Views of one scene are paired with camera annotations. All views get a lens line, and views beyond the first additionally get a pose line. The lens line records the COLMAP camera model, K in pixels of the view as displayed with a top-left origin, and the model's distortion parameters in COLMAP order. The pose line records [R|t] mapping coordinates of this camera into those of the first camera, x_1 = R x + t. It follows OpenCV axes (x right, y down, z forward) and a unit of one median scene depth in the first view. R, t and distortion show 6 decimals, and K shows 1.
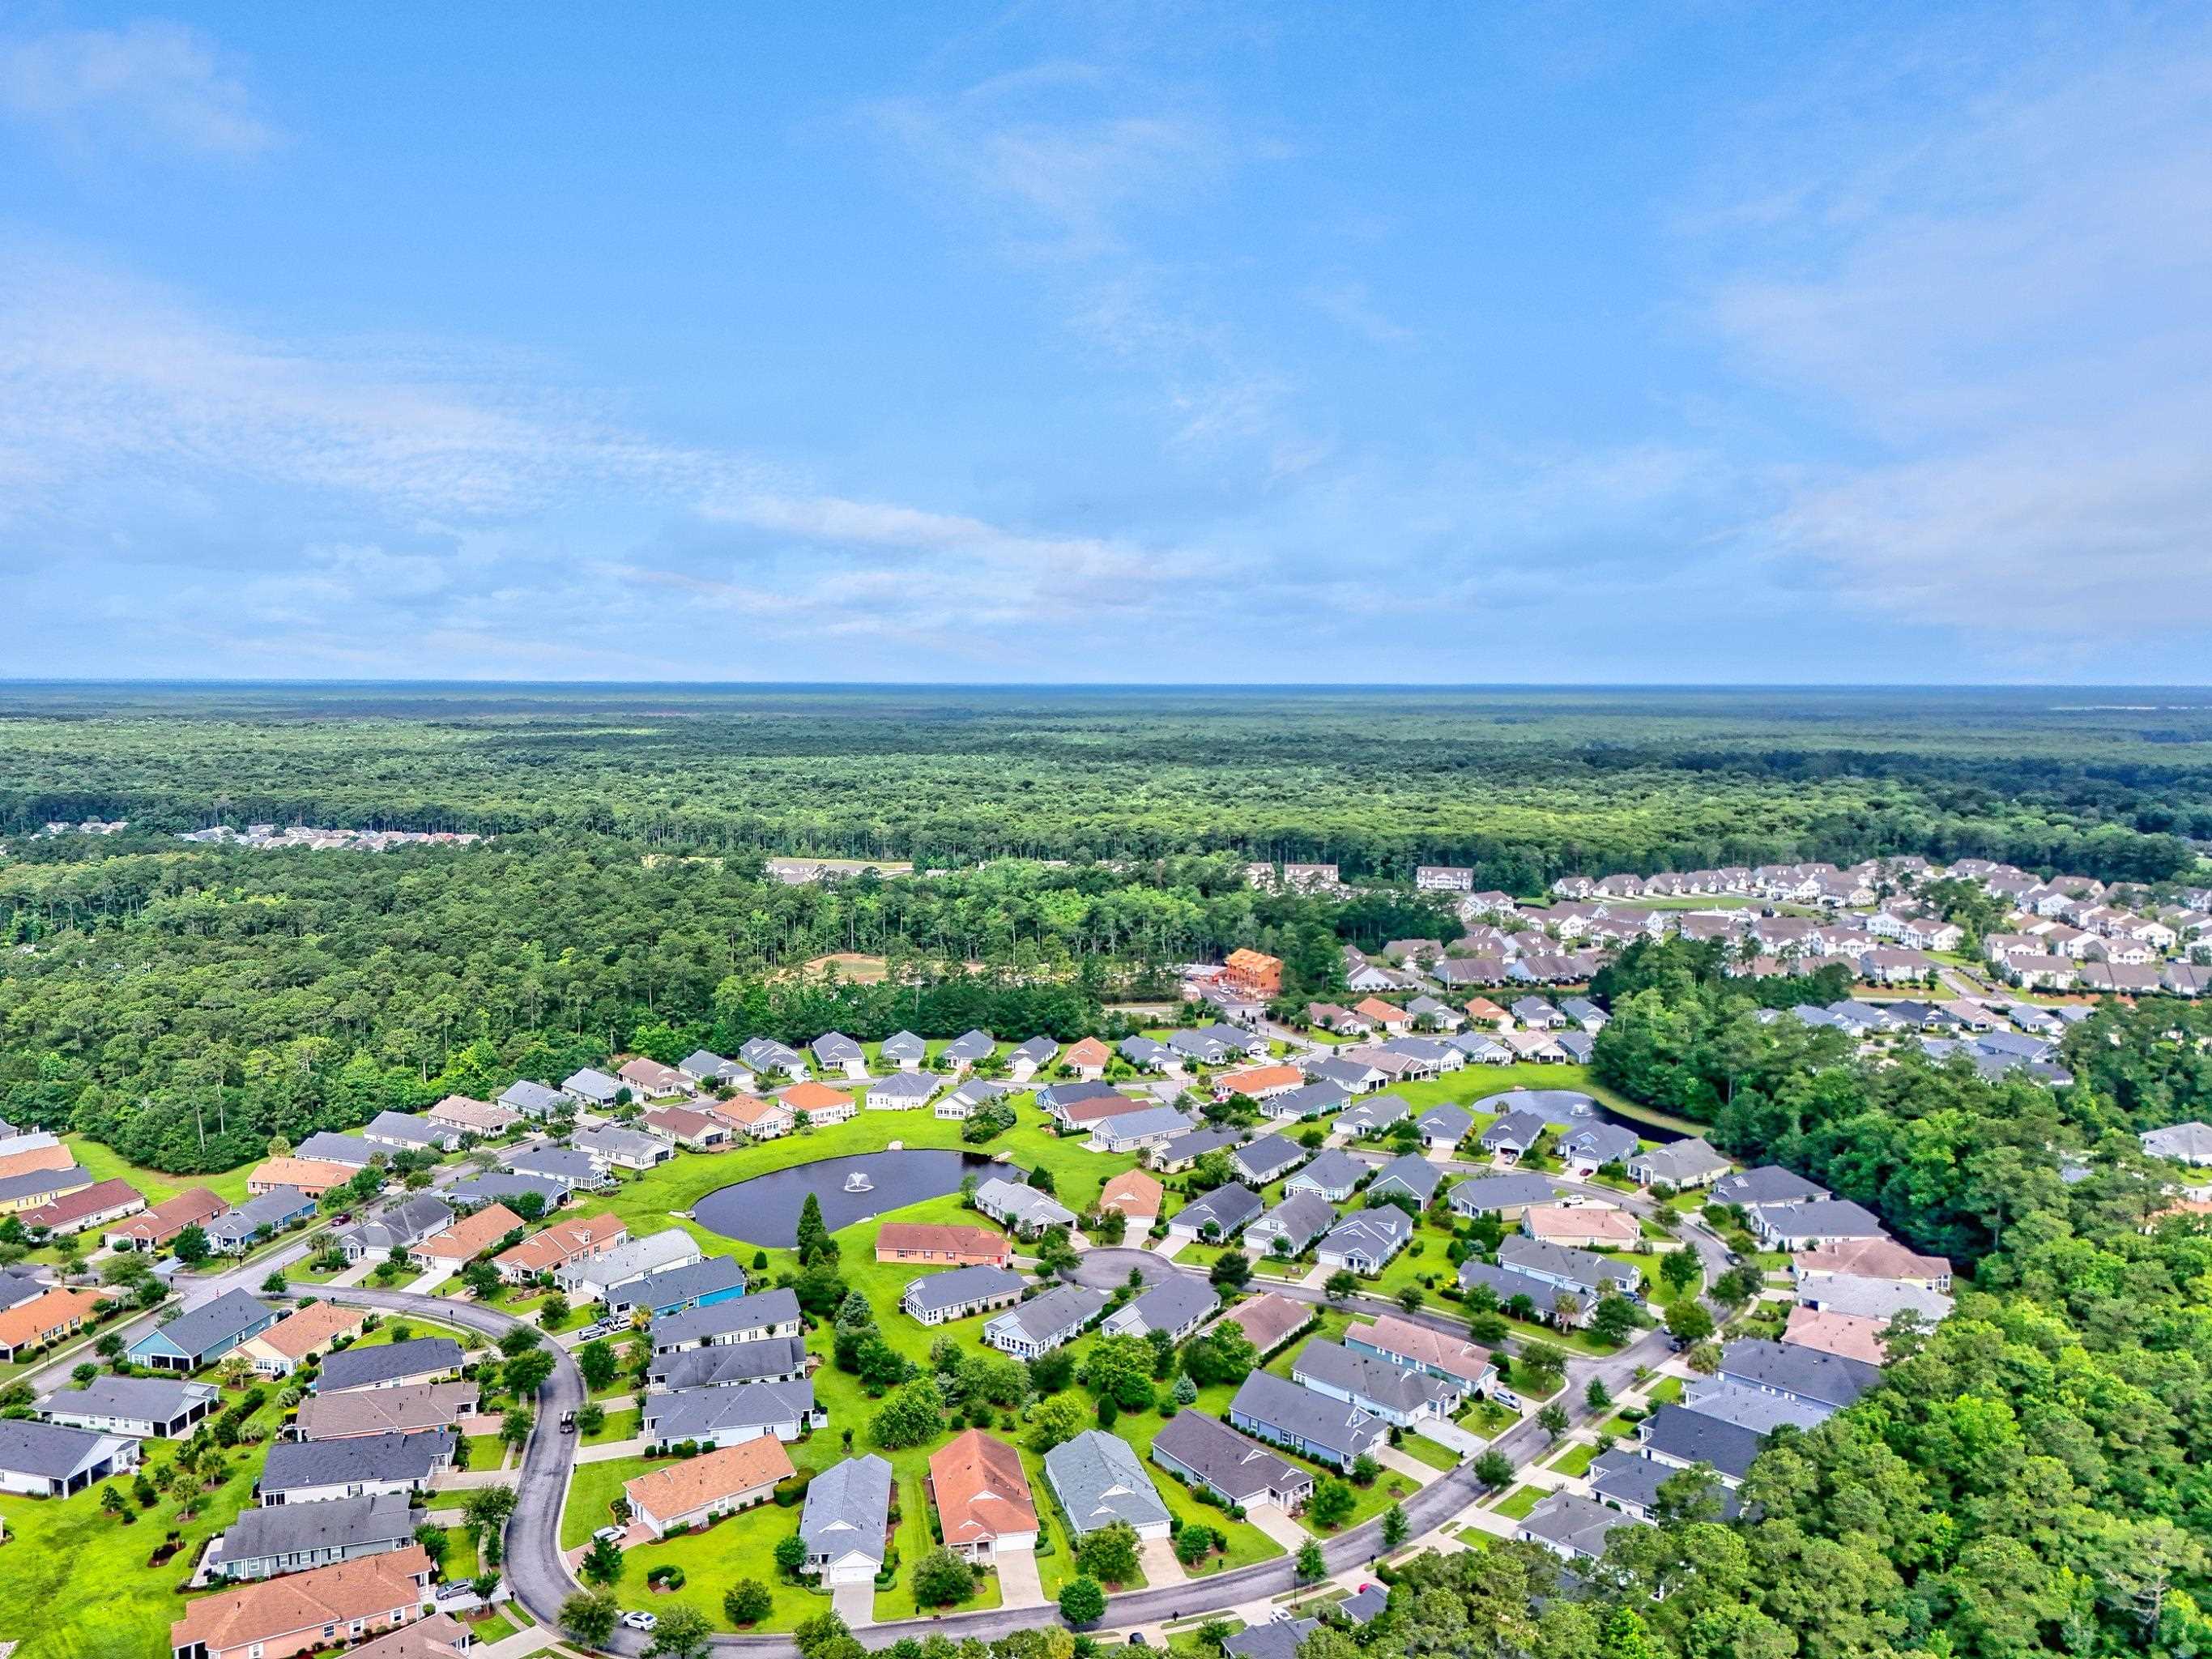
lens RADIAL K [[1619.9, 0, 1111.9], [0, 1619.9, 831.0], [0, 0, 1]] dist [0.084627, -0.082275]
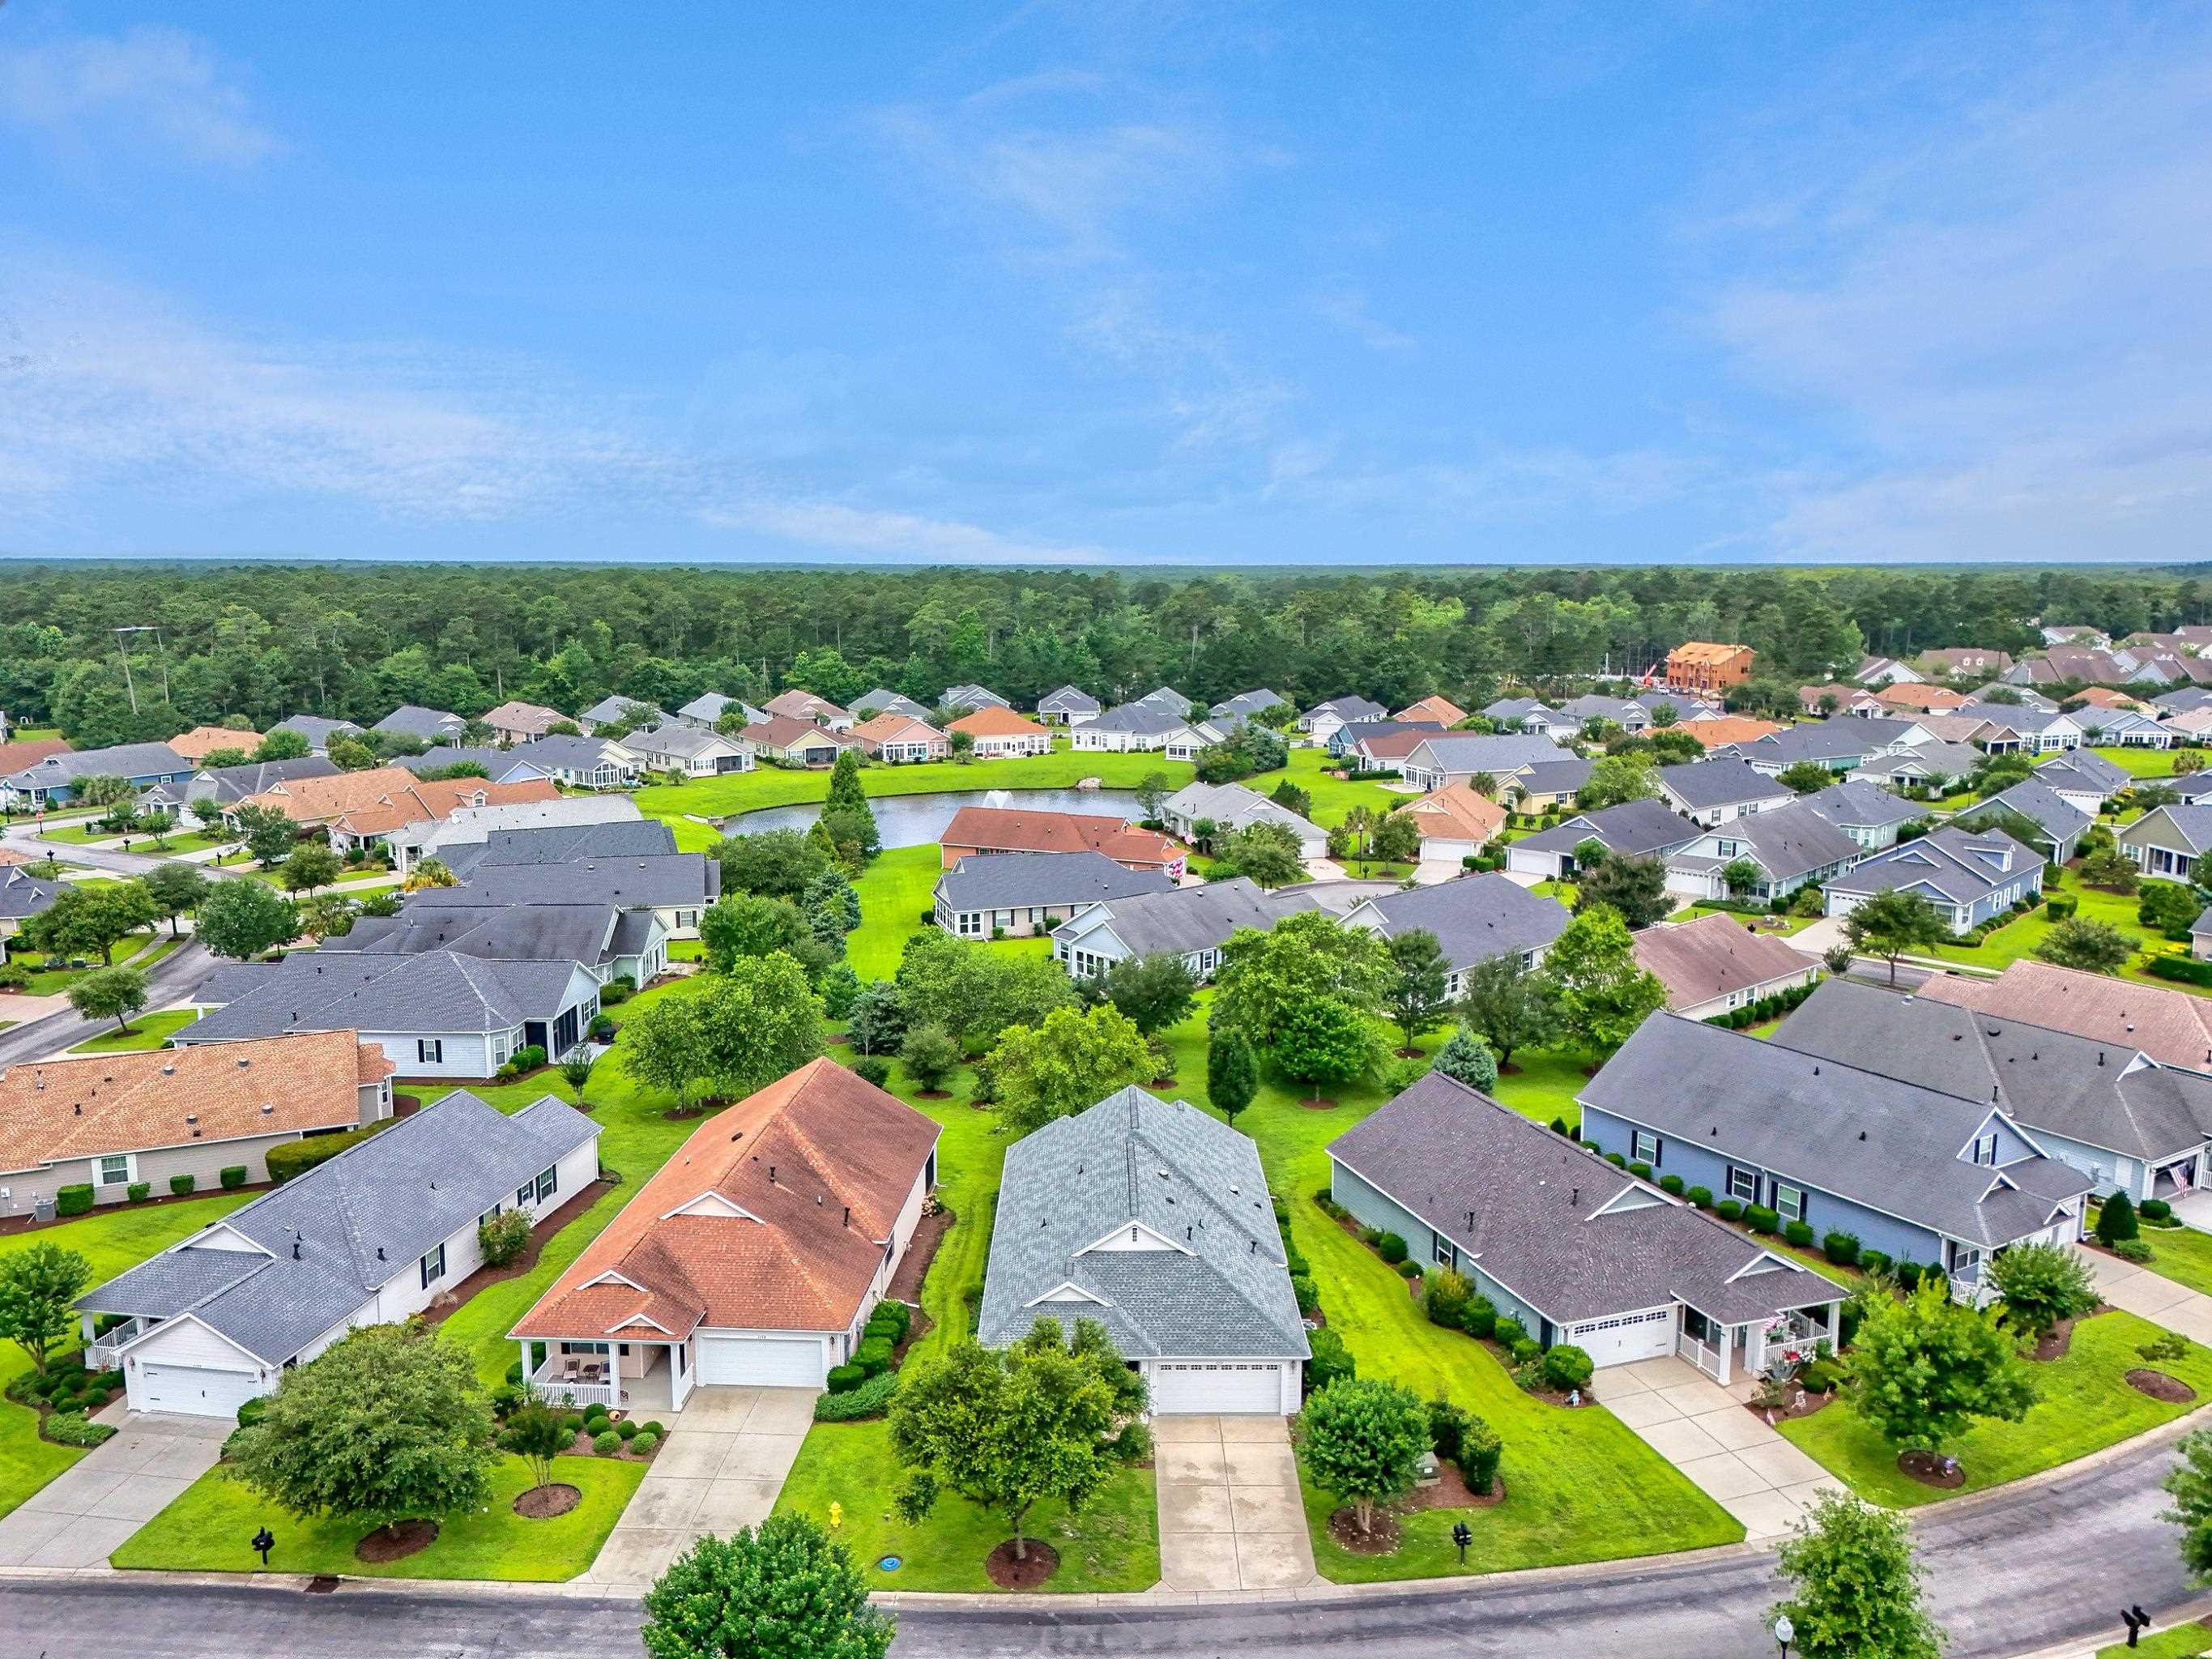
lens RADIAL K [[1619.9, 0, 1111.9], [0, 1619.9, 831.0], [0, 0, 1]] dist [0.084627, -0.082275]
pose [[0.965097, 0.041430, -0.258596, 0.062727], [-0.023962, 0.997235, 0.070340, 0.266932], [0.260795, -0.061688, 0.963421, 0.623442]]
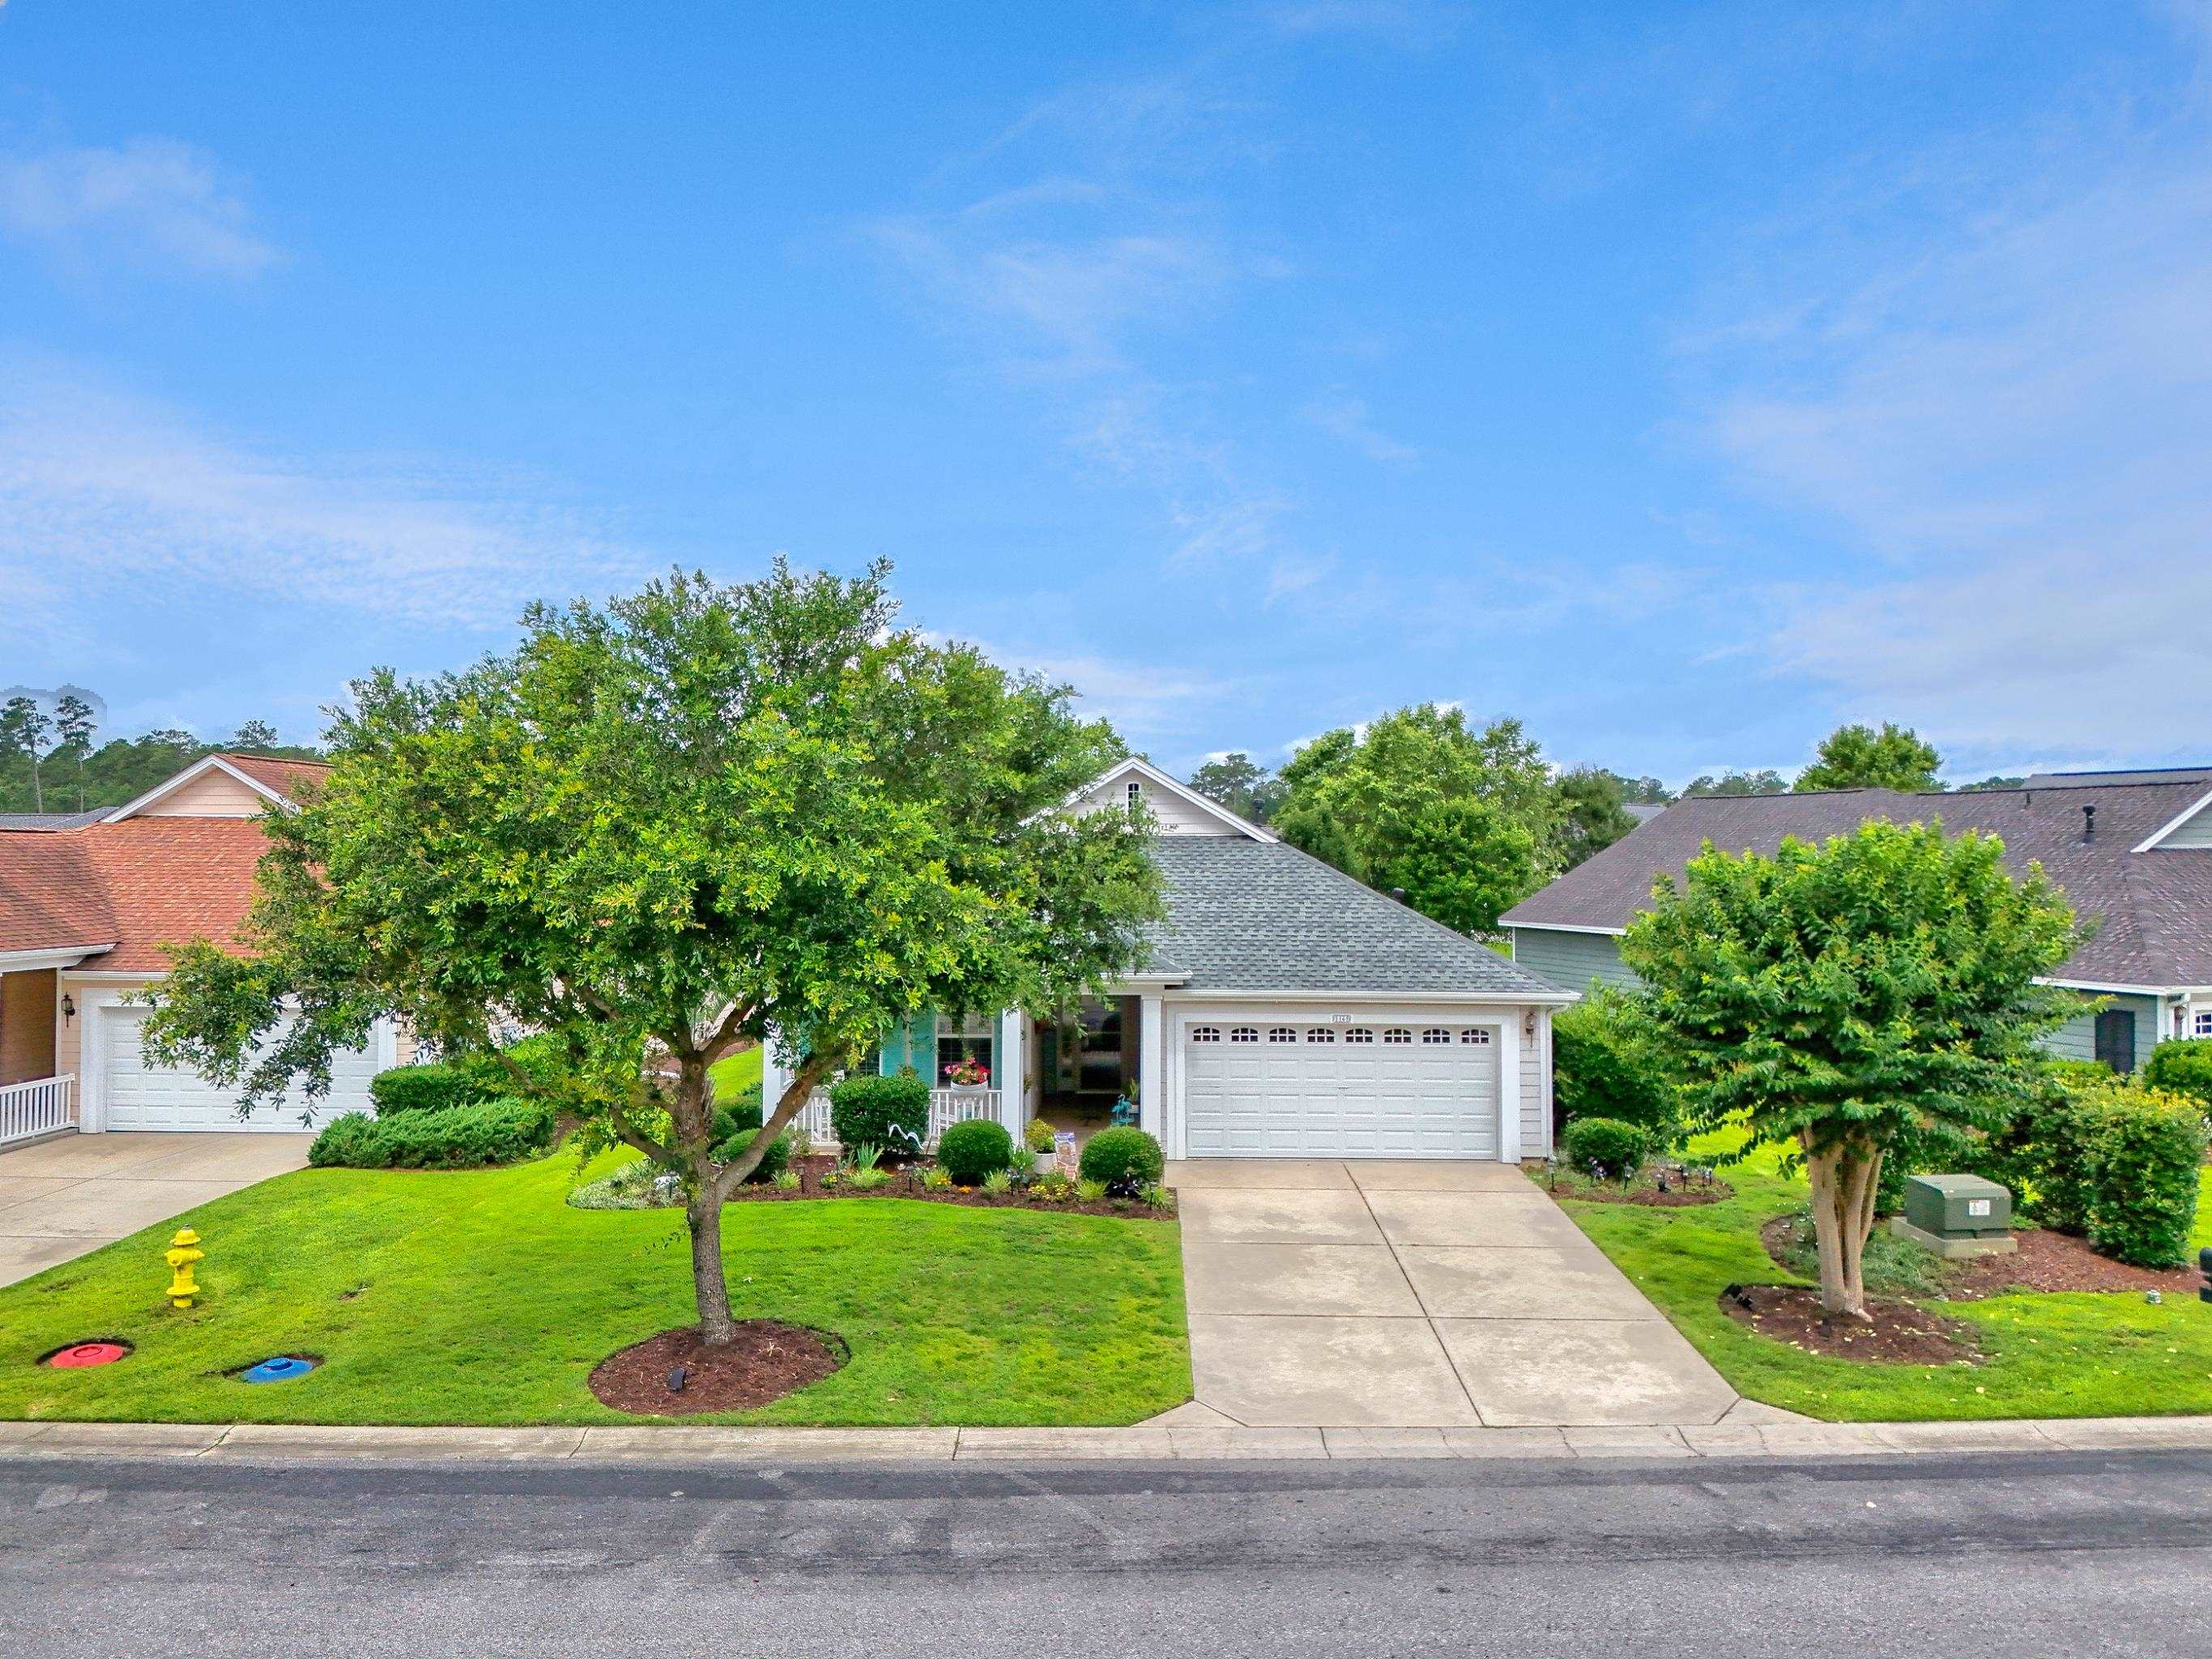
lens RADIAL K [[1619.9, 0, 1111.9], [0, 1619.9, 831.0], [0, 0, 1]] dist [0.084627, -0.082275]
pose [[0.958514, -0.006288, -0.284977, 0.032853], [-0.025337, 0.993920, -0.107150, 0.362256], [0.283918, 0.109925, 0.952527, 0.761063]]
